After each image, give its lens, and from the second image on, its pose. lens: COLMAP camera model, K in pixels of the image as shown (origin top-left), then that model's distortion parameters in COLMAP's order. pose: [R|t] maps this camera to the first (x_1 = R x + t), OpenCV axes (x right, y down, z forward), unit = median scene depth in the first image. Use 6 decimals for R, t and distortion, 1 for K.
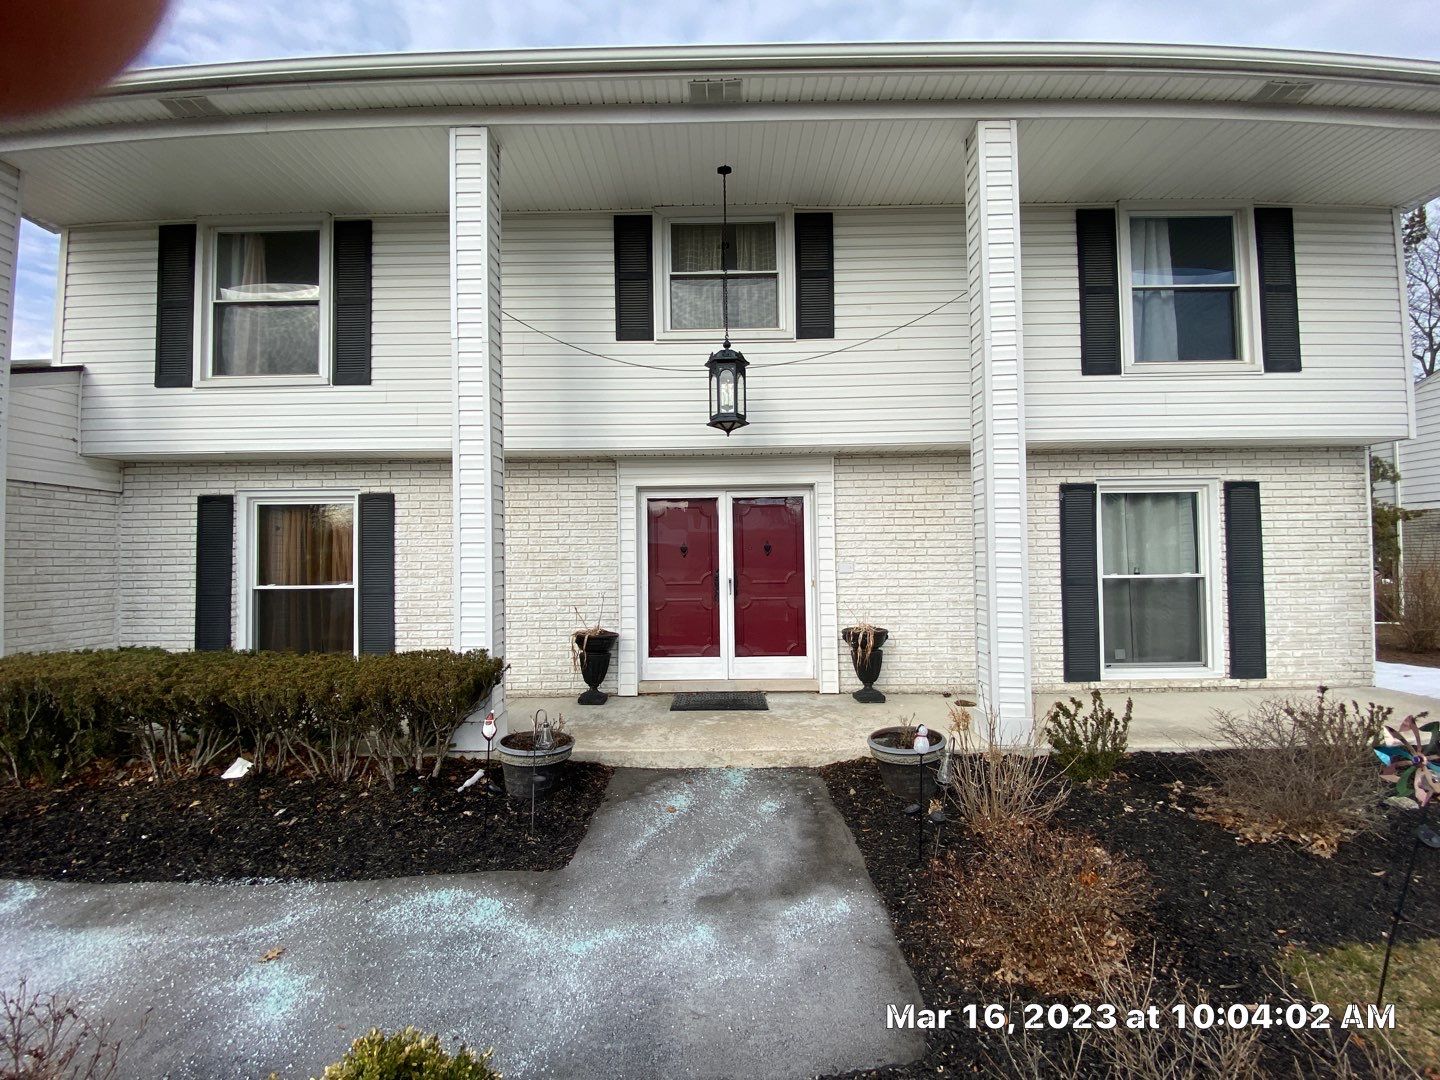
lens RADIAL K [[591.7, 0, 719.2], [0, 591.7, 541.6], [0, 0, 1]] dist [0.022903, -0.019793]
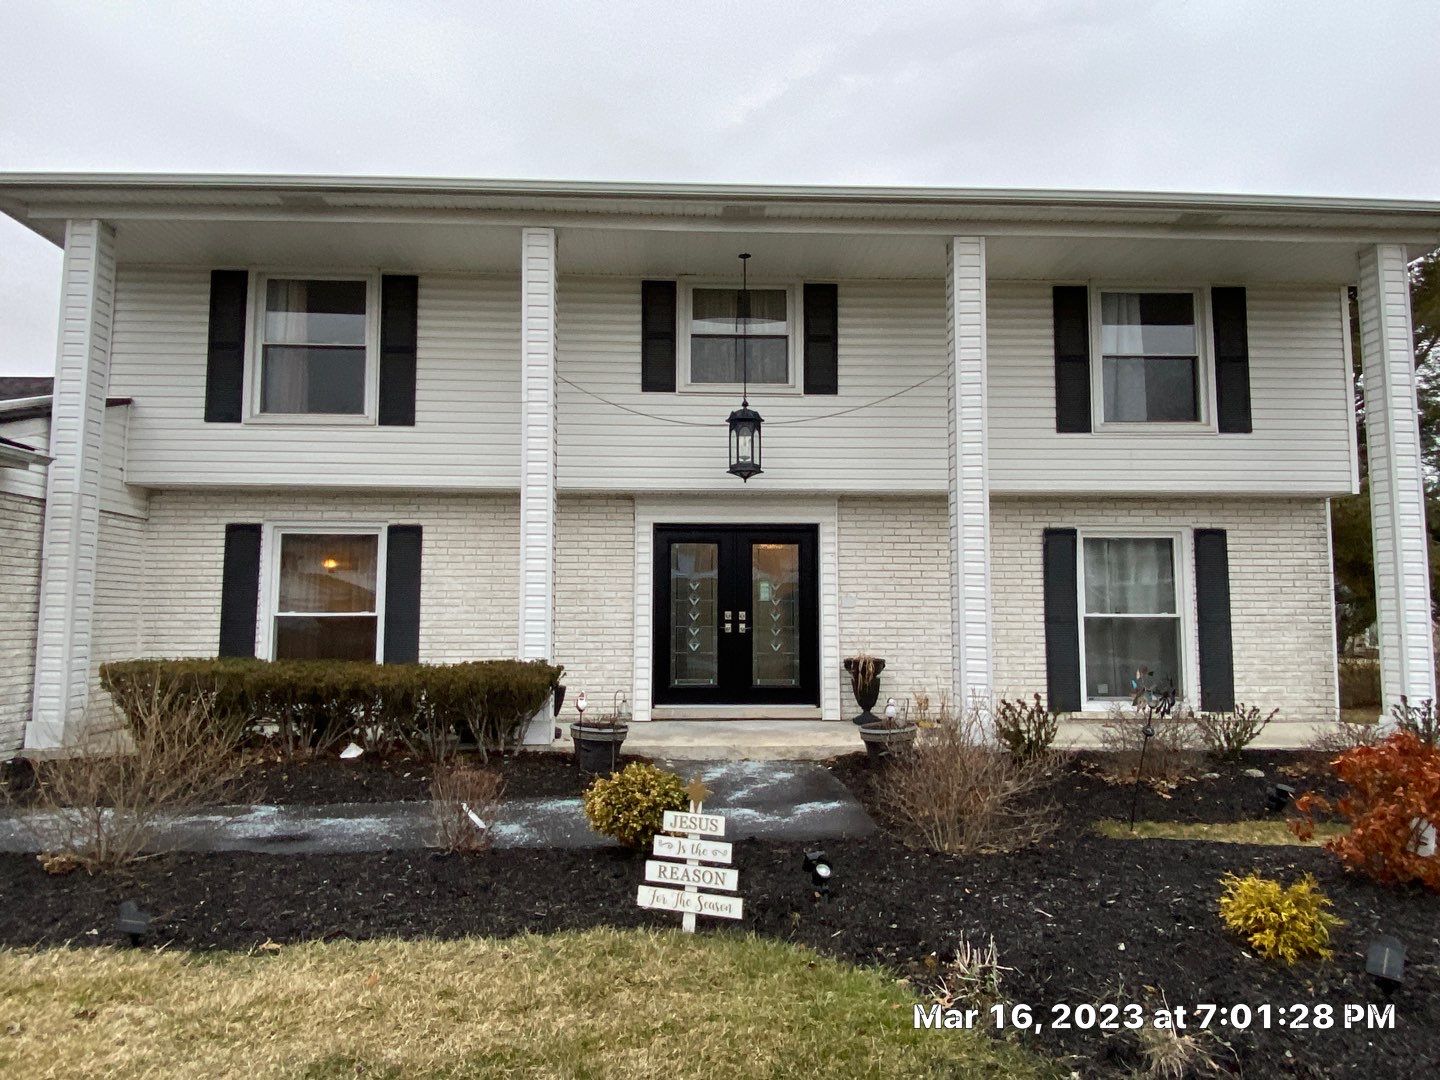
lens RADIAL K [[936.7, 0, 716.0], [0, 936.7, 544.3], [0, 0, 1]] dist [0.065852, -0.064578]
pose [[0.998597, 0.017944, 0.049824, -0.110501], [-0.015204, 0.998379, -0.054849, 0.035853], [-0.050727, 0.054014, 0.997251, -0.687164]]
